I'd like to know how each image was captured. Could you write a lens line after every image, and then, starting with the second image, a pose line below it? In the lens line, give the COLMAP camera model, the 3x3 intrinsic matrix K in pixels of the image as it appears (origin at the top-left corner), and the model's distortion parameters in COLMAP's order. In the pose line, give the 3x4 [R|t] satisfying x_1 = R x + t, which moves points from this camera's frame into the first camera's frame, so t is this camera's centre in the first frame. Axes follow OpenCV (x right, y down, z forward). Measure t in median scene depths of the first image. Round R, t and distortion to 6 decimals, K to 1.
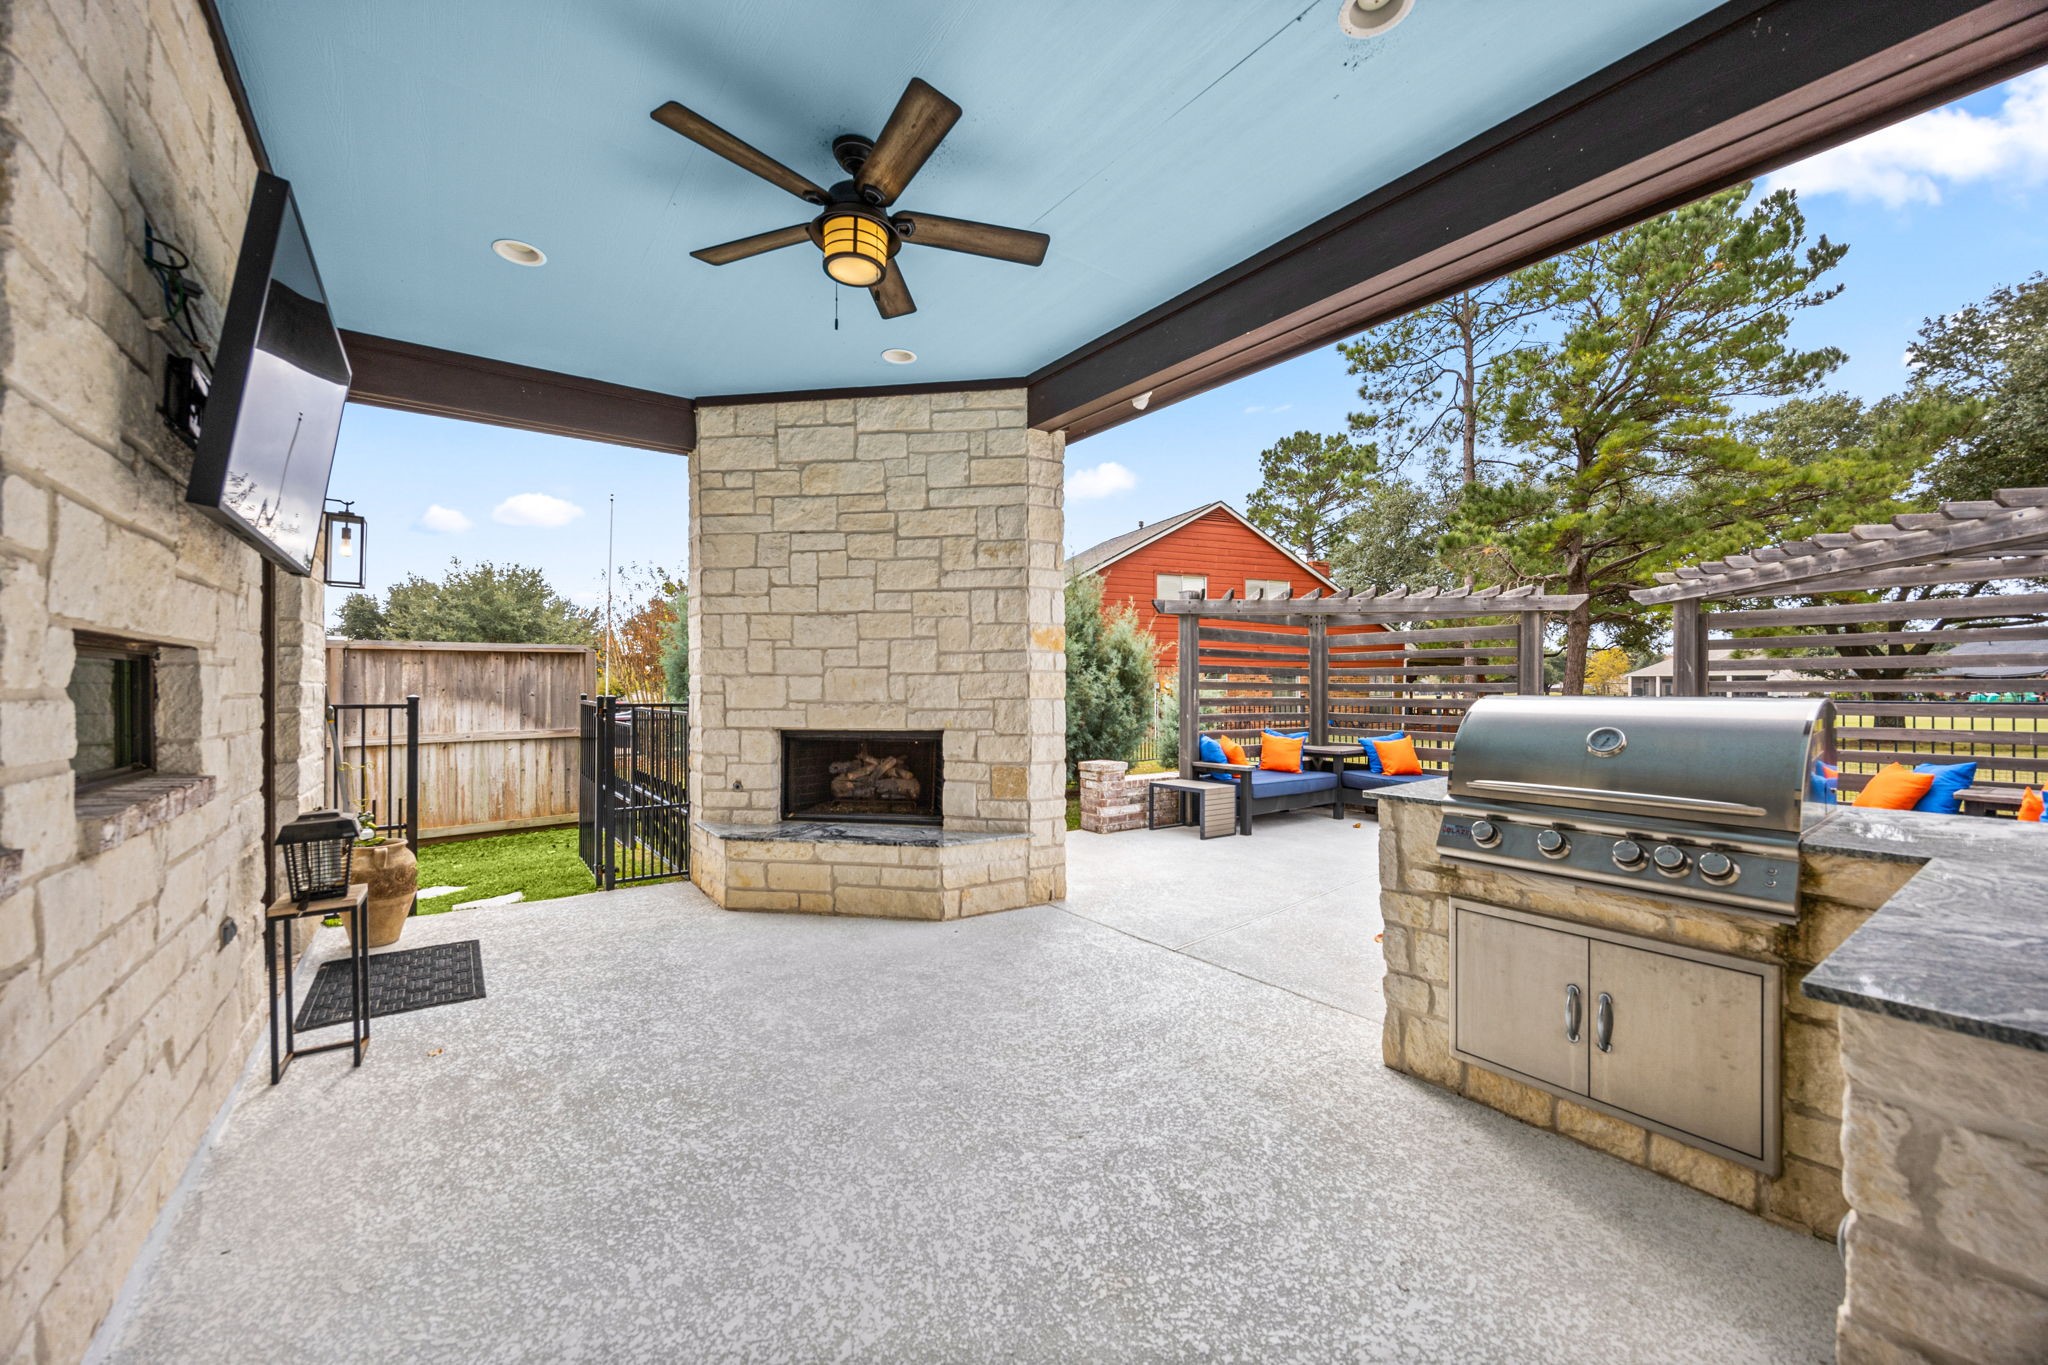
lens RADIAL K [[779.9, 0, 1019.3], [0, 779.9, 686.5], [0, 0, 1]] dist [-0.002596, 0.000181]
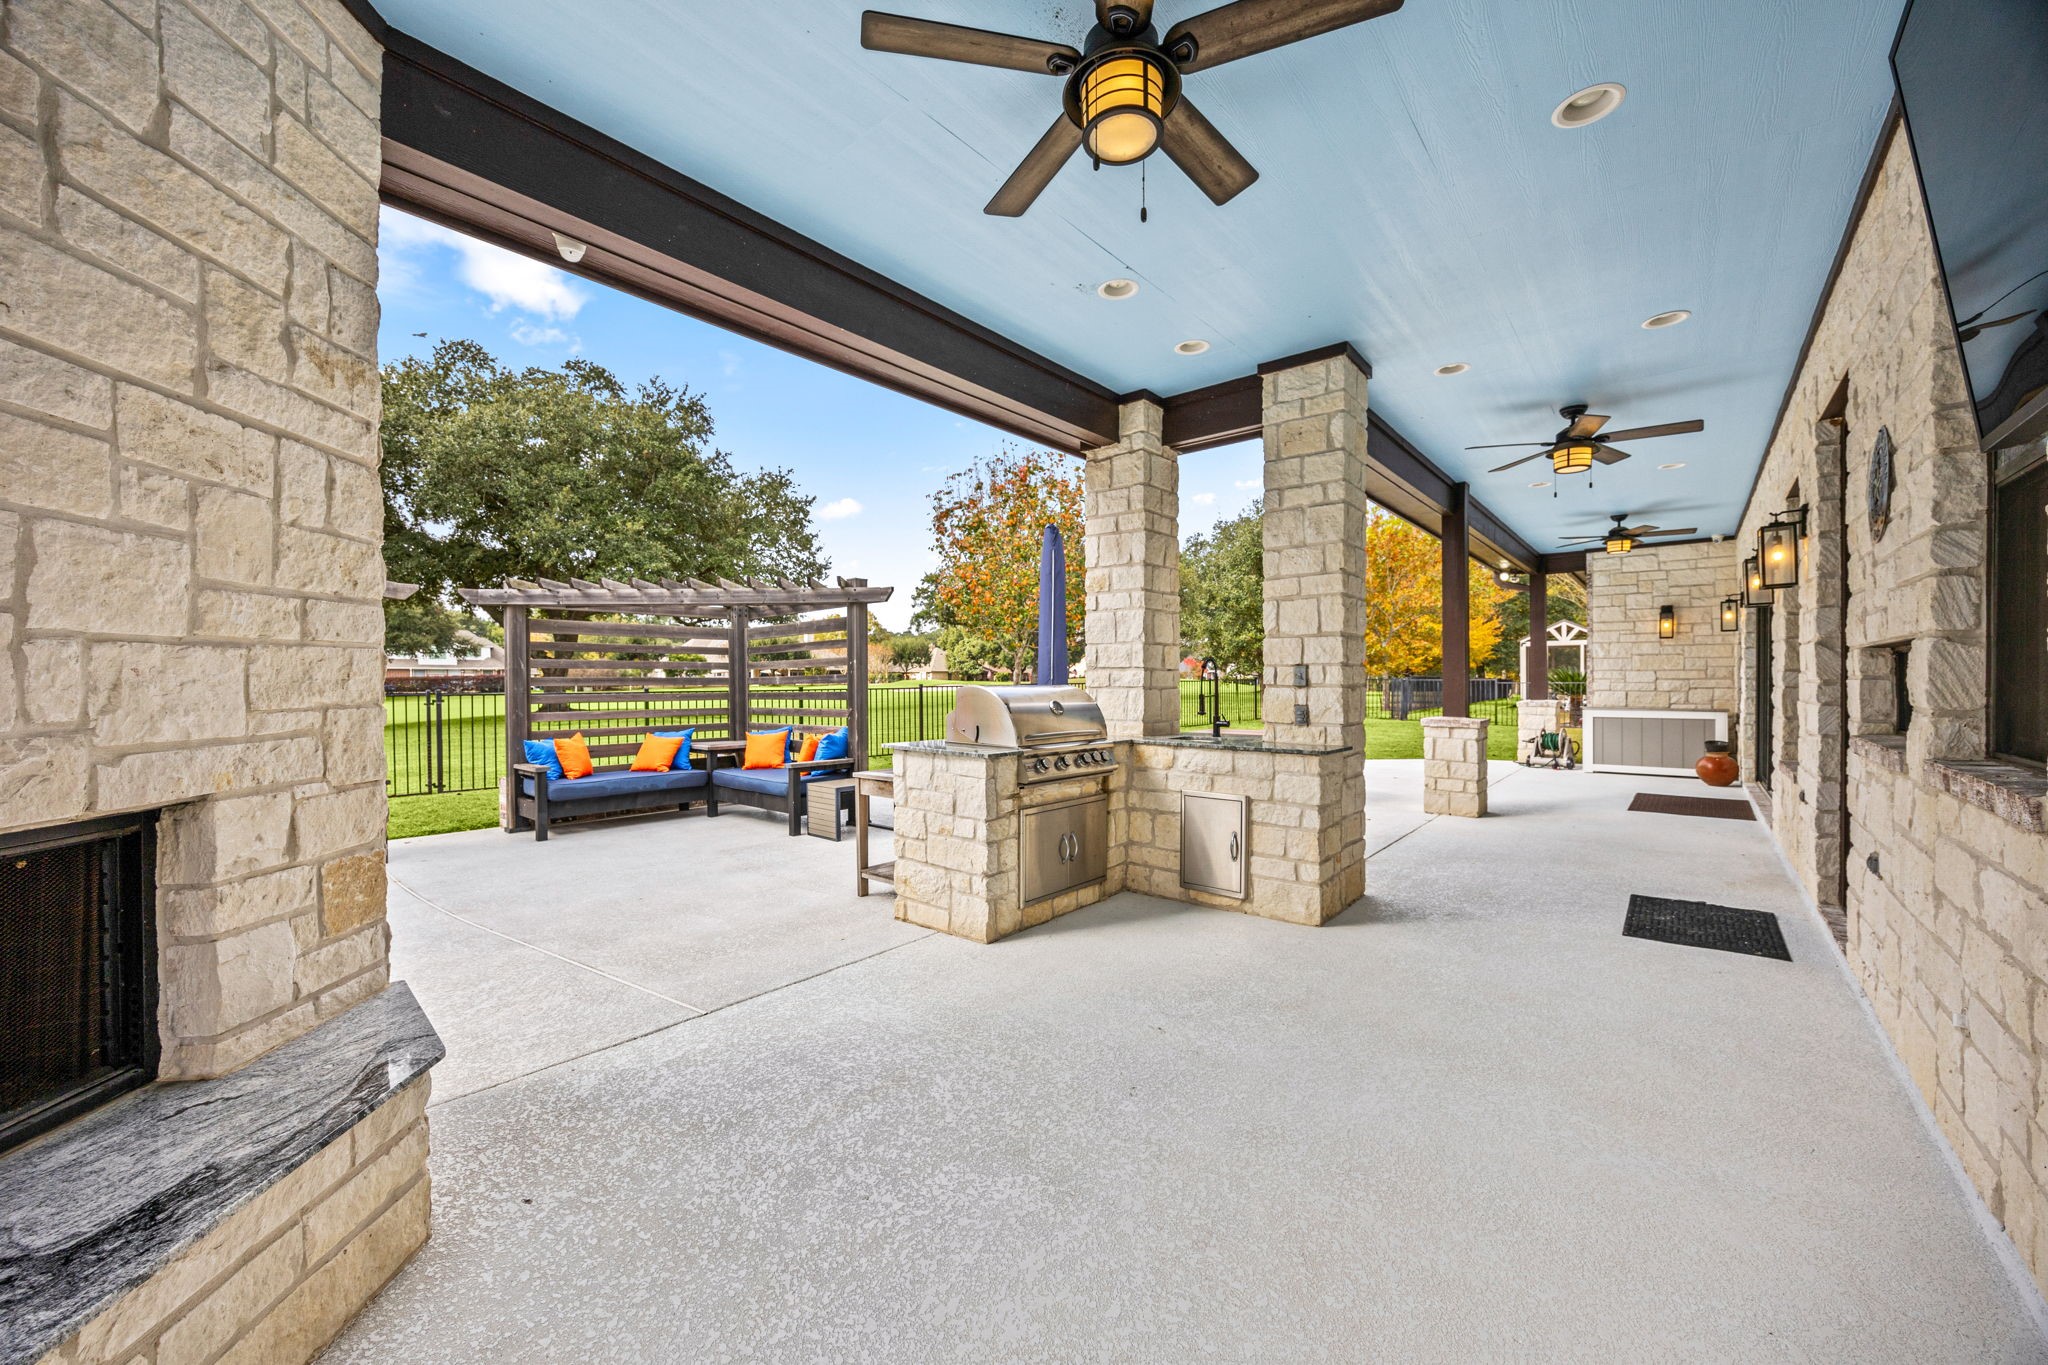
lens RADIAL K [[779.9, 0, 1012.9], [0, 779.9, 675.3], [0, 0, 1]] dist [-0.002596, 0.000181]
pose [[-0.232118, 0.008907, 0.972647, -0.534575], [0.000322, 0.999959, -0.009080, 0.001833], [-0.972688, -0.001794, -0.232111, 0.727858]]
